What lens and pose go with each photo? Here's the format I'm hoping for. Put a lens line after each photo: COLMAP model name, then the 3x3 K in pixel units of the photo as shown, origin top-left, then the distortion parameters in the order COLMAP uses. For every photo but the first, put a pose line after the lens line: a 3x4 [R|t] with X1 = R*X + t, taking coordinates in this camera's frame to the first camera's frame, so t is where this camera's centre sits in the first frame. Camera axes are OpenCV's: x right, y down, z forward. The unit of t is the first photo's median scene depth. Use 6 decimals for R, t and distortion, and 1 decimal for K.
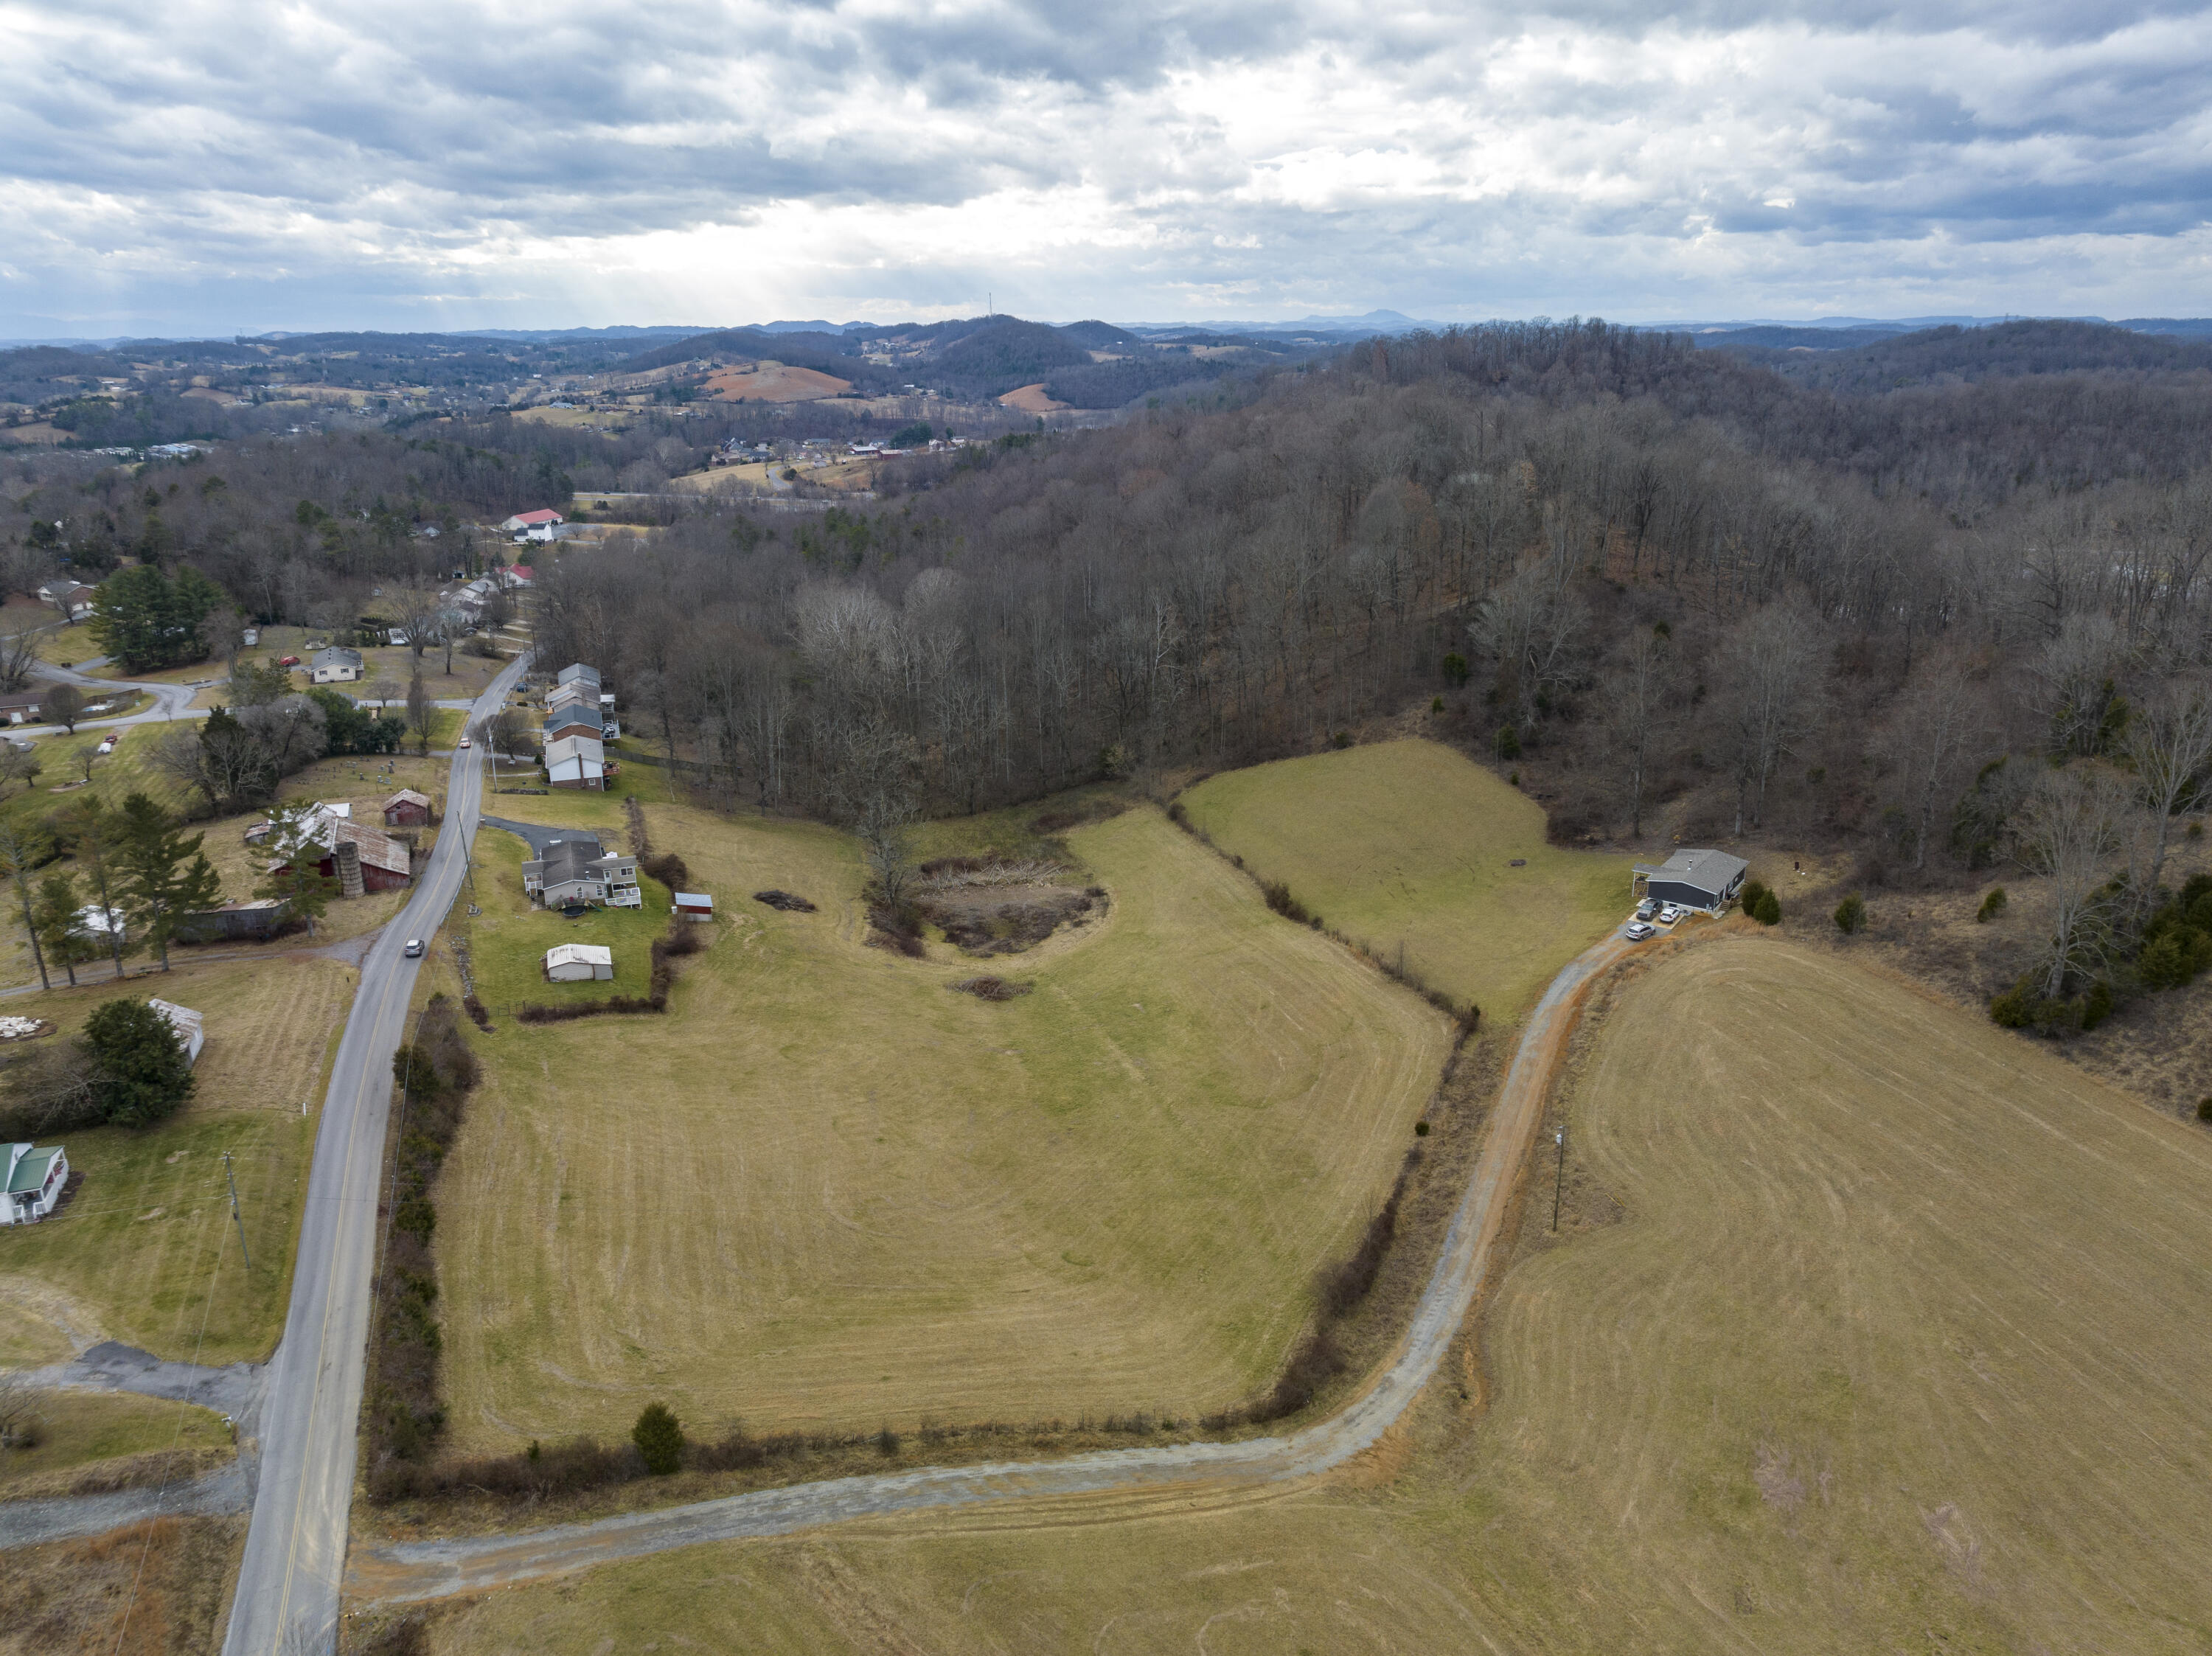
lens RADIAL K [[1555.7, 0, 1116.8], [0, 1555.7, 825.6], [0, 0, 1]] dist [-0.038356, -0.003280]
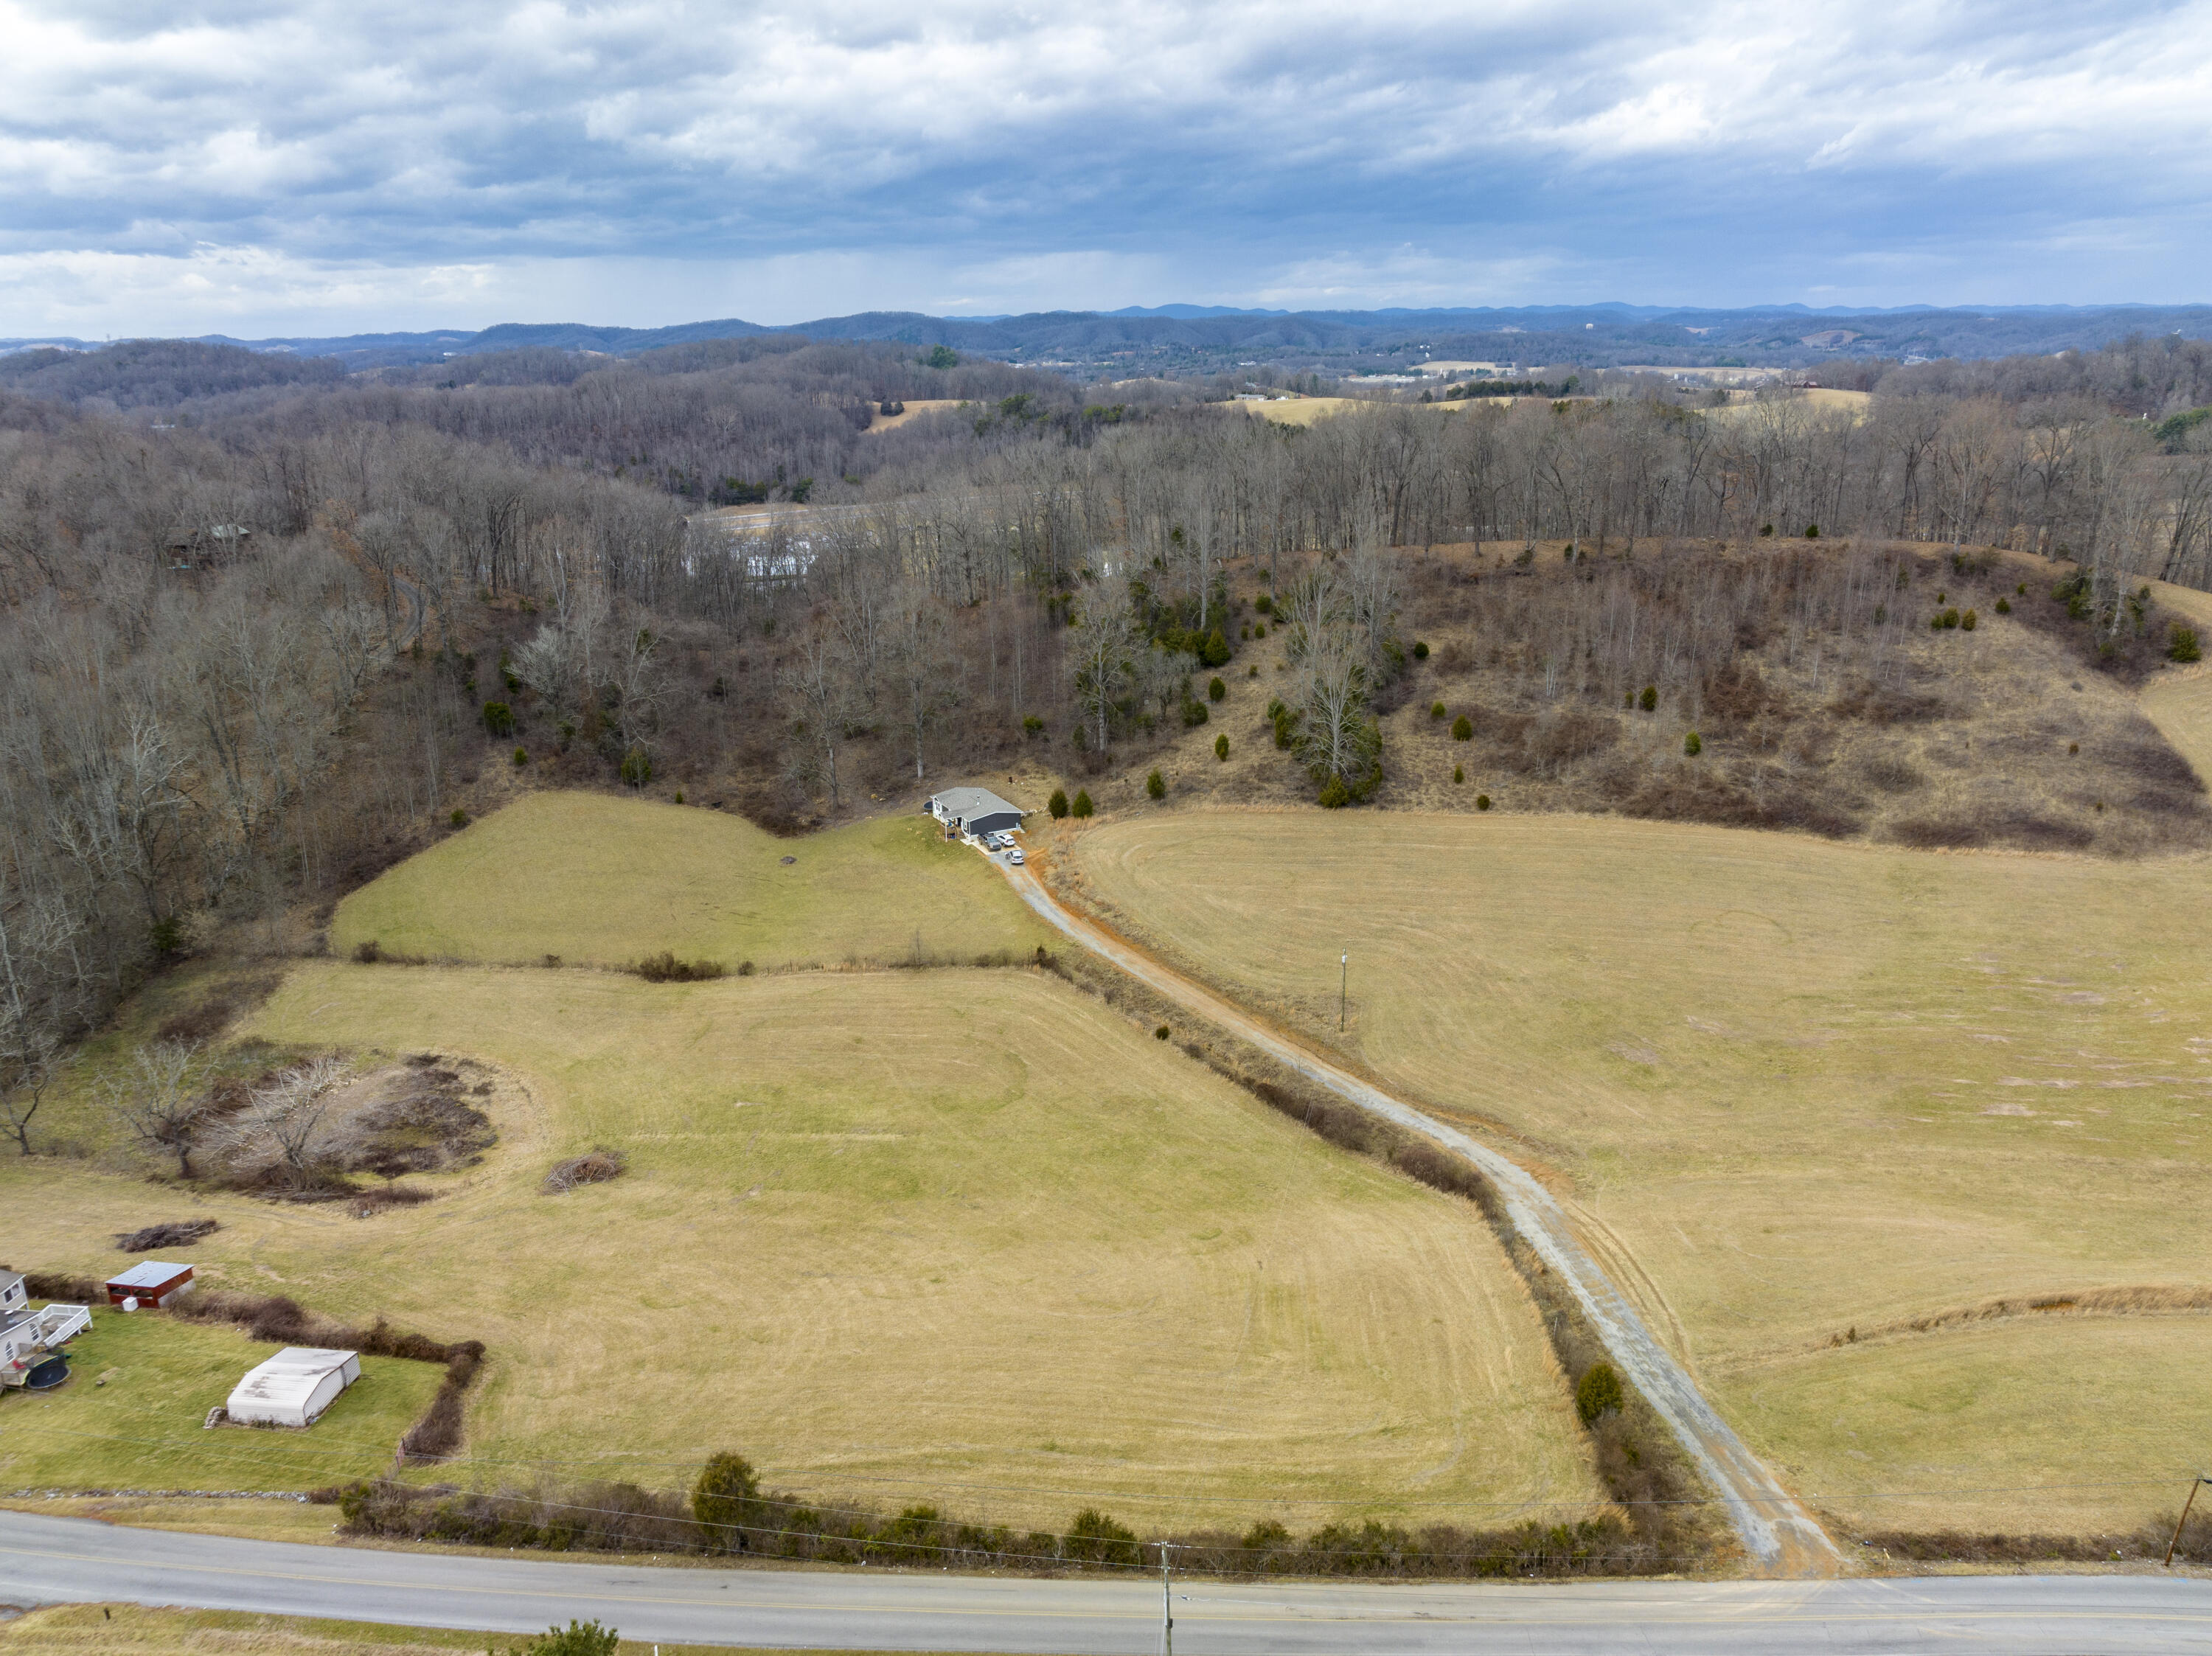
lens RADIAL K [[1555.7, 0, 1116.8], [0, 1555.7, 825.6], [0, 0, 1]] dist [-0.038356, -0.003280]
pose [[0.424604, -0.273486, 0.863086, -0.607340], [0.283234, 0.945563, 0.160281, -0.115114], [-0.859936, 0.176399, 0.478950, 0.346413]]
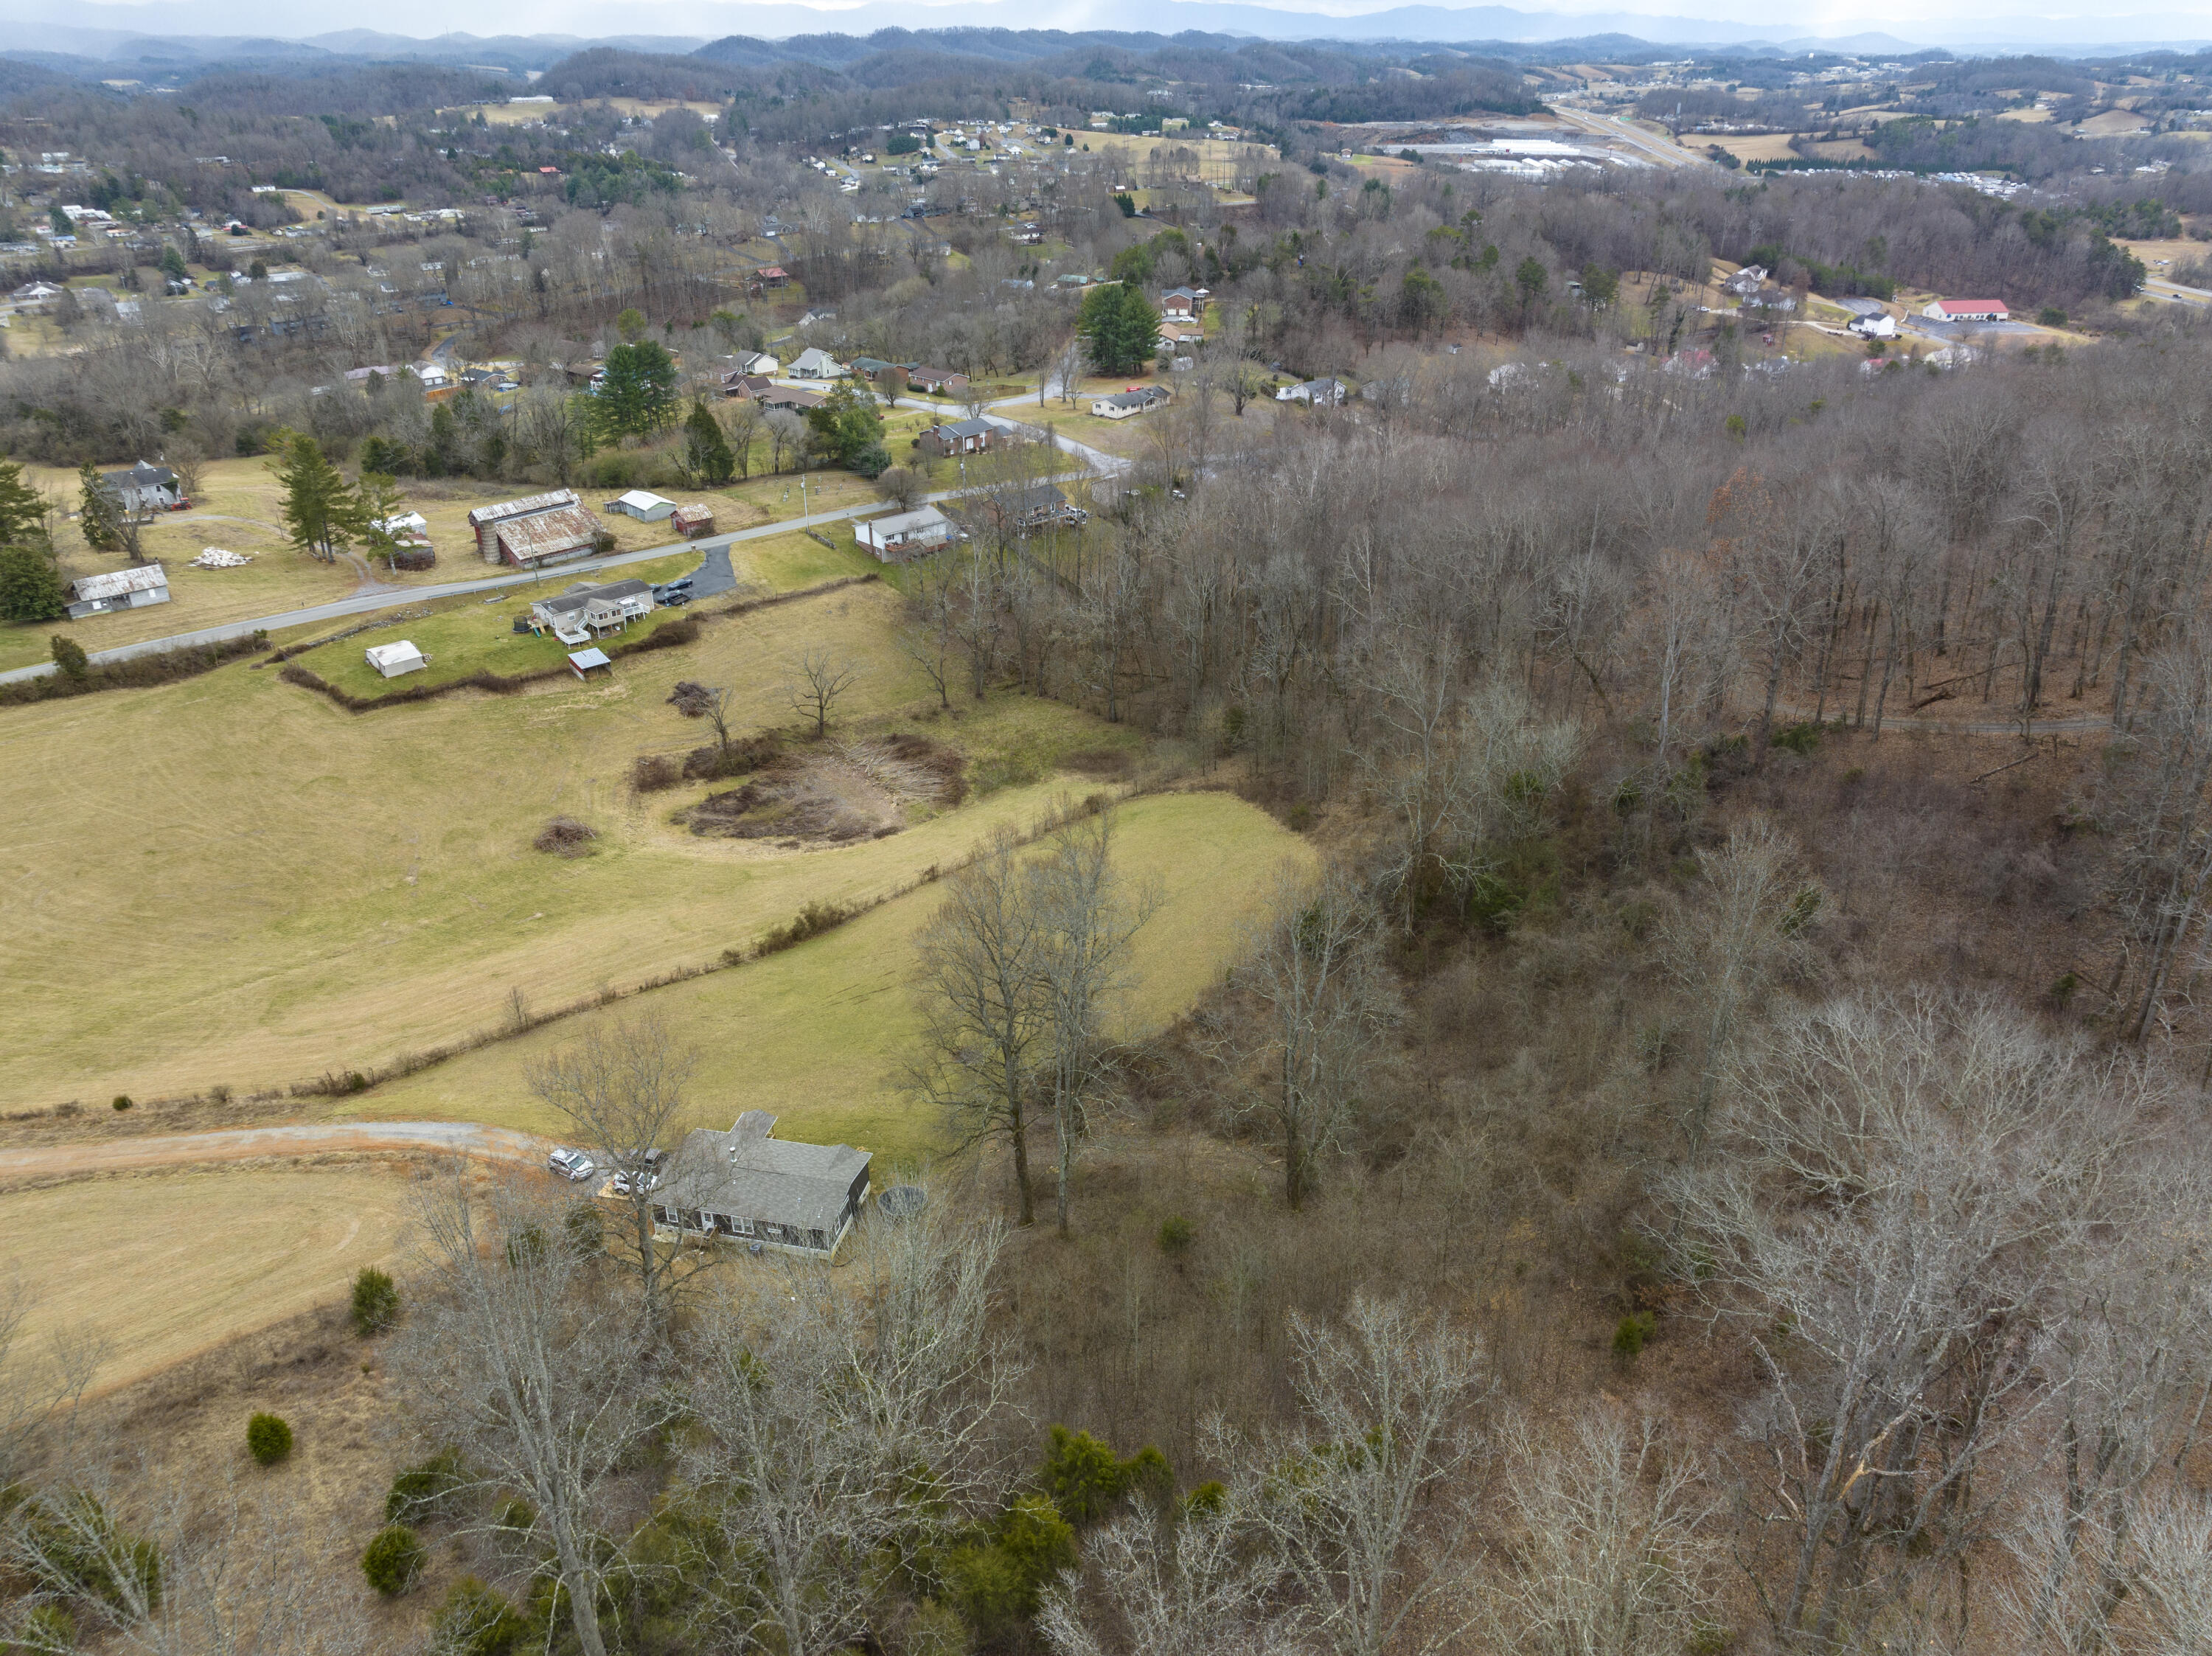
lens RADIAL K [[1558.9, 0, 1116.5], [0, 1558.9, 823.5], [0, 0, 1]] dist [-0.057007, 0.028729]
pose [[0.407383, 0.422728, -0.809531, 0.857545], [-0.284458, 0.901060, 0.327375, -0.326602], [0.867826, 0.096910, 0.487325, 0.821632]]
